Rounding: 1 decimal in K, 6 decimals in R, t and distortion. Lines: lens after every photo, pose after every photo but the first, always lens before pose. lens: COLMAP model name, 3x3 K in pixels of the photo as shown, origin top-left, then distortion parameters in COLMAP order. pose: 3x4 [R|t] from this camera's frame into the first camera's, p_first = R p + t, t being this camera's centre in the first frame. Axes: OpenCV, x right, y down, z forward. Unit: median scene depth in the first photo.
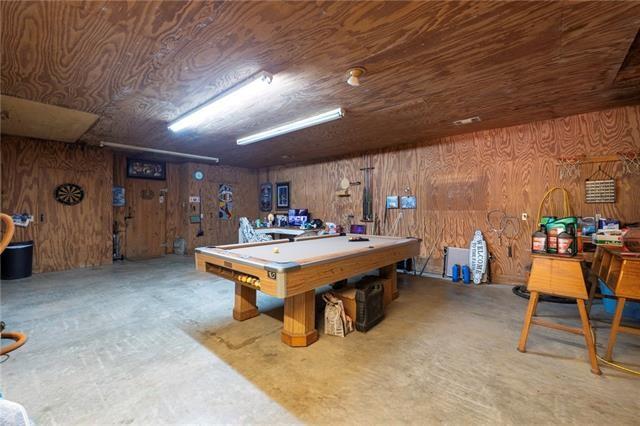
lens RADIAL K [[265.7, 0, 318.9], [0, 265.7, 211.5], [0, 0, 1]] dist [-0.005021, 0.000249]
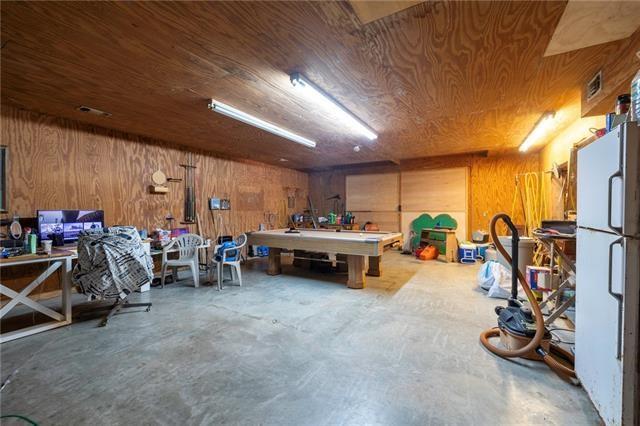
lens RADIAL K [[265.7, 0, 319.4], [0, 265.7, 212.7], [0, 0, 1]] dist [-0.005021, 0.000249]
pose [[-0.183147, -0.007296, 0.983058, -0.970920], [0.008614, 0.999922, 0.009026, -0.005683], [-0.983048, 0.010121, -0.183070, 0.871356]]
